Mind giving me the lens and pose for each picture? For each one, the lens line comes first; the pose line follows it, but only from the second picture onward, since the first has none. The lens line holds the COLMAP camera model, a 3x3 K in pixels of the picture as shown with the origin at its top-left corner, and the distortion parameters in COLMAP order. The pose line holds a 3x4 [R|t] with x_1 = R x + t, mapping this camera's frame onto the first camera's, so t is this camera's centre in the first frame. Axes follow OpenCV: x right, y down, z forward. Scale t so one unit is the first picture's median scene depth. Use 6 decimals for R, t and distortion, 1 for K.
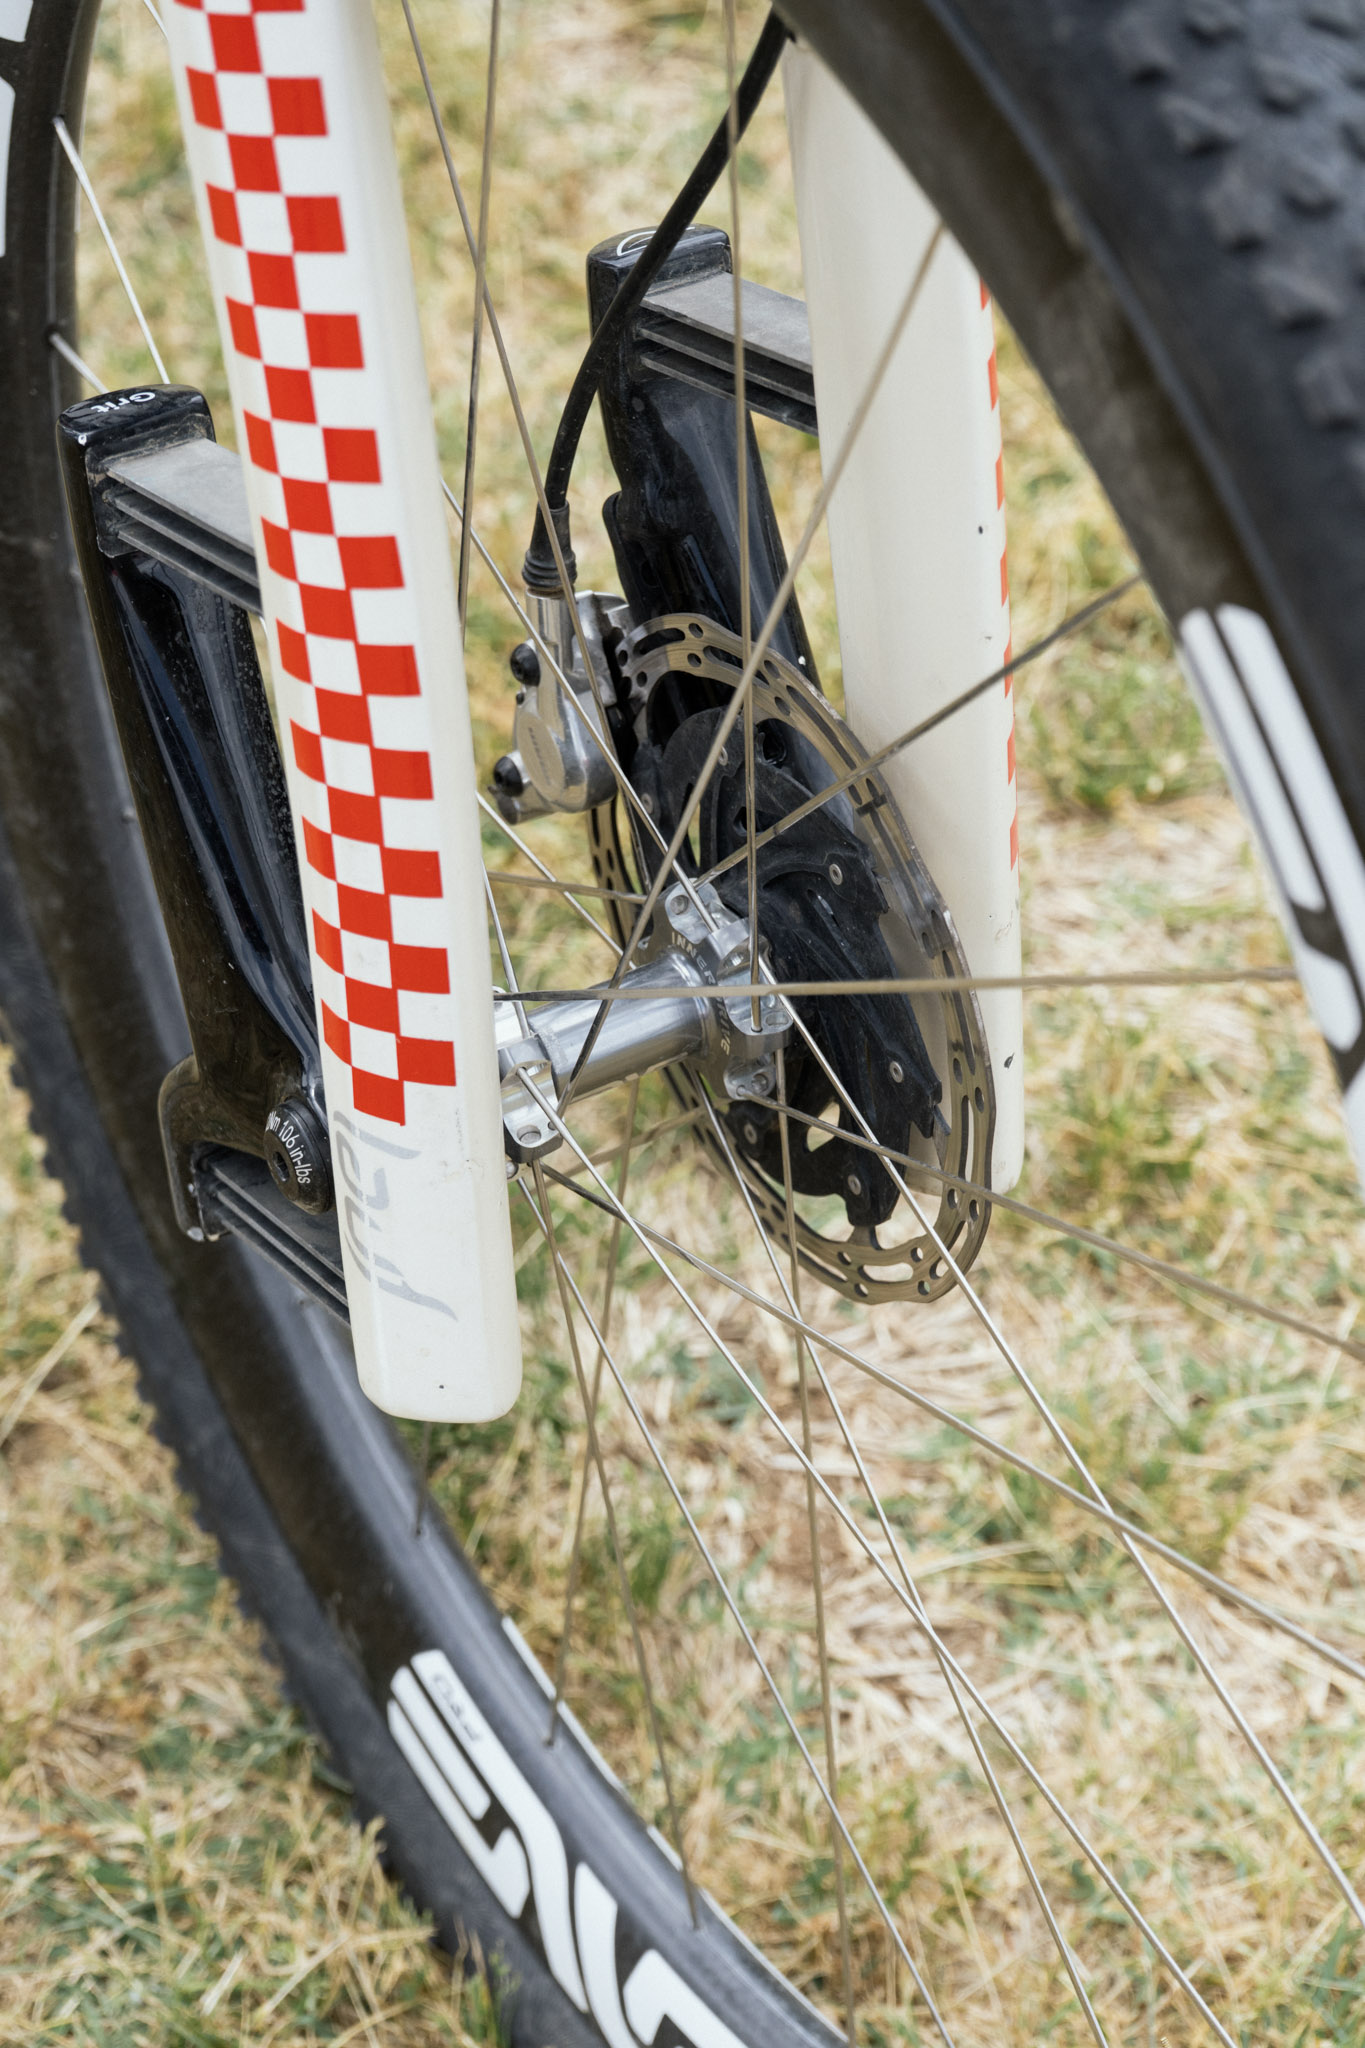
lens RADIAL K [[4112.1, 0, 681.7], [0, 4112.1, 1024.3], [0, 0, 1]] dist [0.070417, 0.000000]
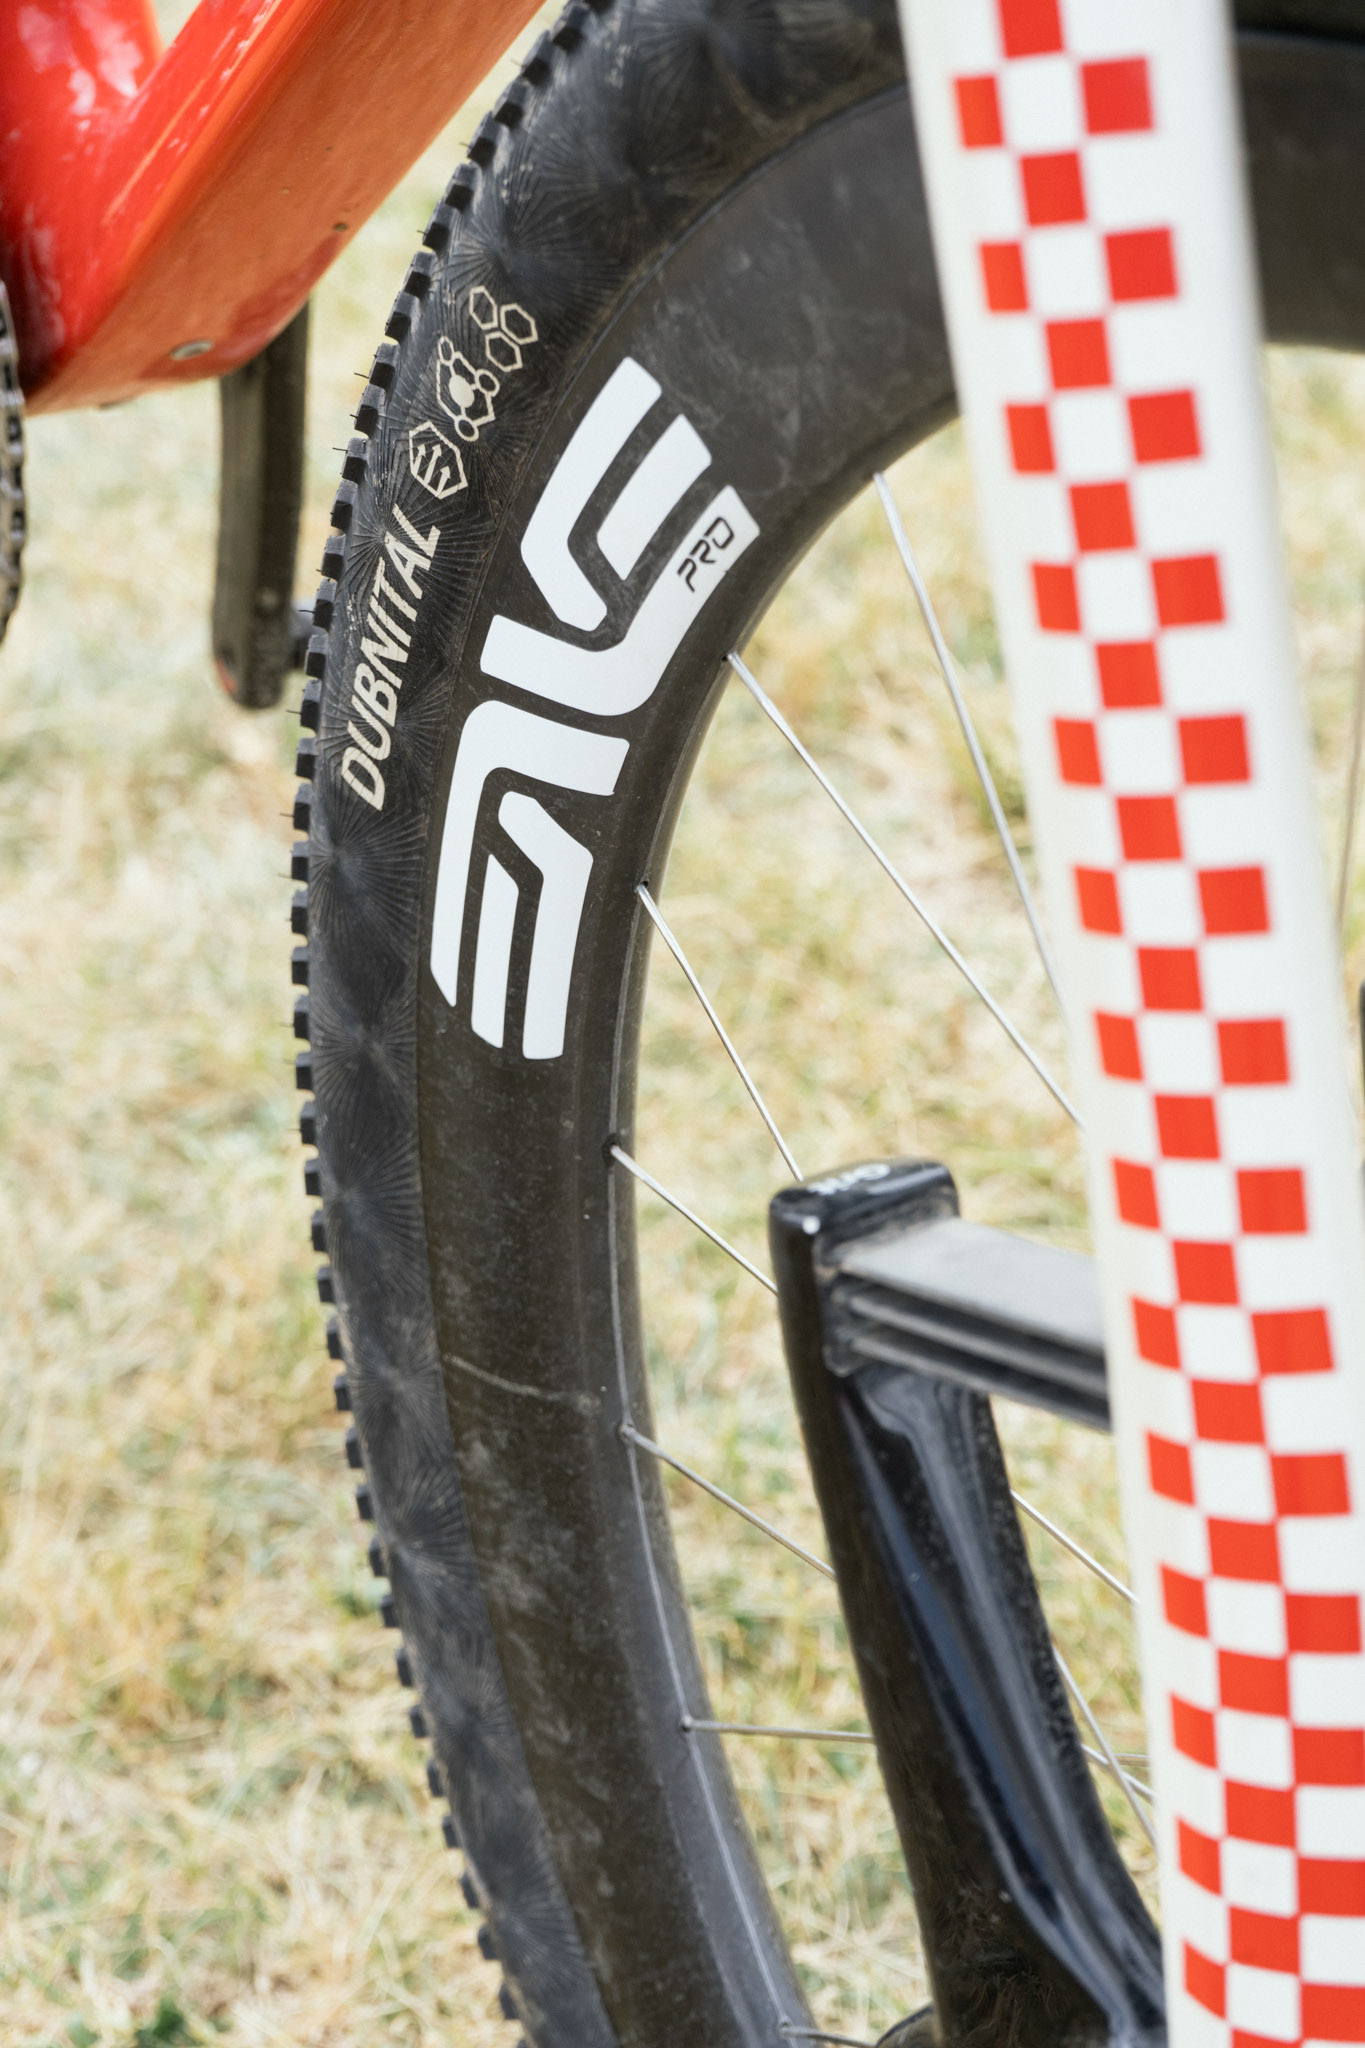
lens RADIAL K [[4112.1, 0, 683.2], [0, 4112.1, 1023.9], [0, 0, 1]] dist [0.070417, 0.000000]
pose [[0.998421, -0.055461, -0.008904, -0.124220], [0.052087, 0.973466, -0.222824, -0.003384], [0.021025, 0.222009, 0.974818, 0.168838]]
